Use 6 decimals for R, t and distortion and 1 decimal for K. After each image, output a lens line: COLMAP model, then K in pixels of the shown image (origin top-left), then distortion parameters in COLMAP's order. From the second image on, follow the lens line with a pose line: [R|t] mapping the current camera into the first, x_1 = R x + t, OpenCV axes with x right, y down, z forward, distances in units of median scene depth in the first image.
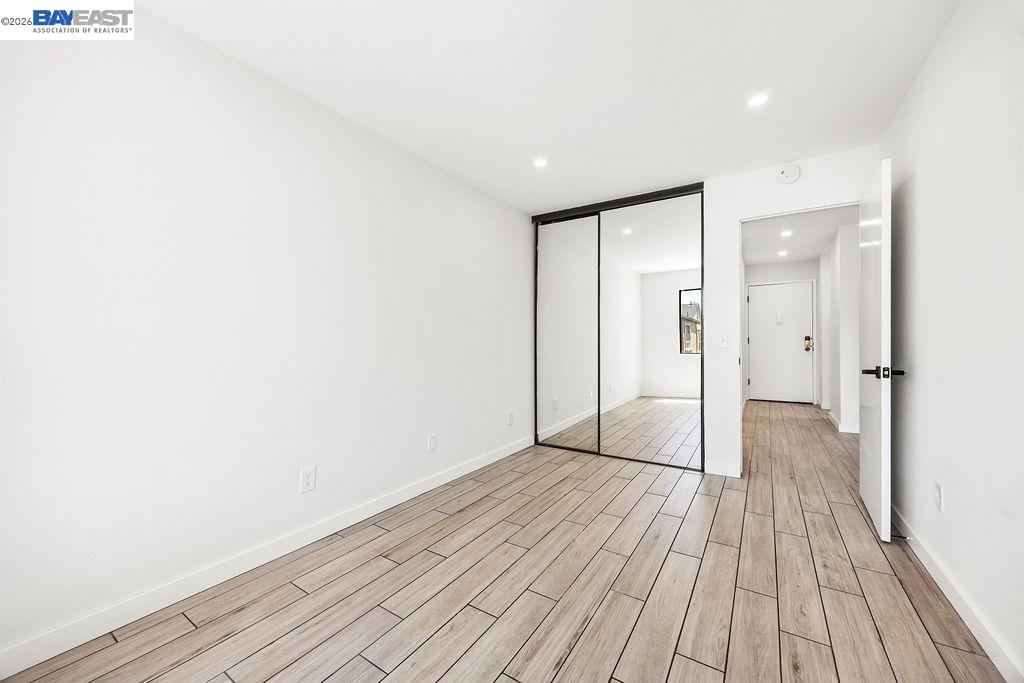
lens RADIAL K [[391.7, 0, 516.8], [0, 391.7, 347.7], [0, 0, 1]] dist [0.000018, -0.000040]
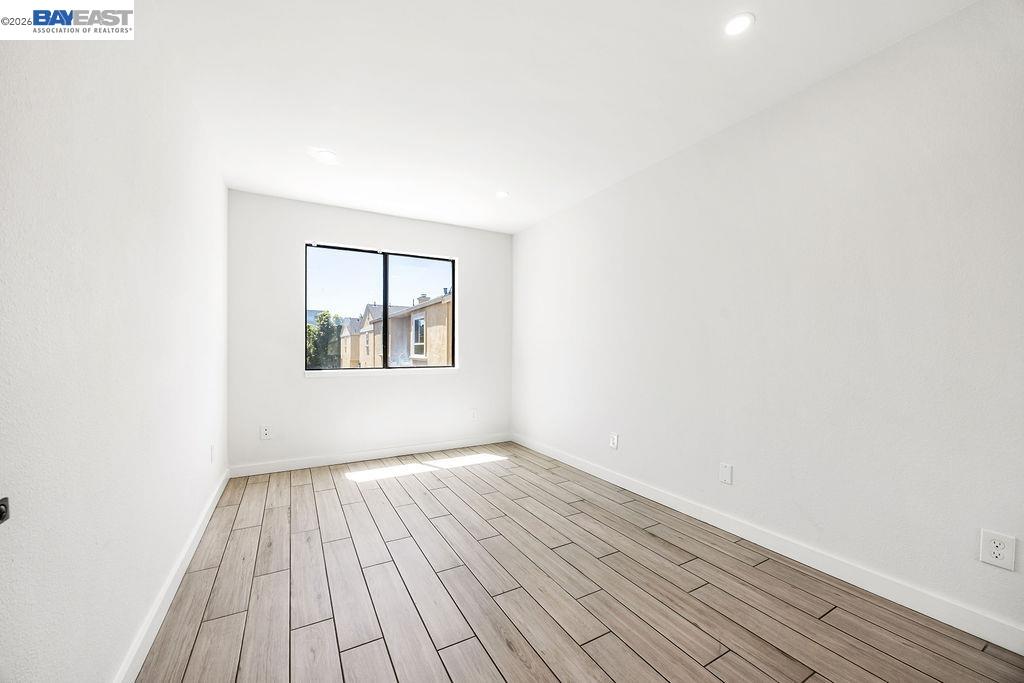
lens RADIAL K [[391.7, 0, 516.8], [0, 391.7, 347.7], [0, 0, 1]] dist [0.000018, -0.000040]
pose [[-0.460818, 0.003841, -0.887486, 0.926445], [-0.008798, 0.999922, 0.008896, -0.031244], [0.887451, 0.011907, -0.460748, 1.287053]]
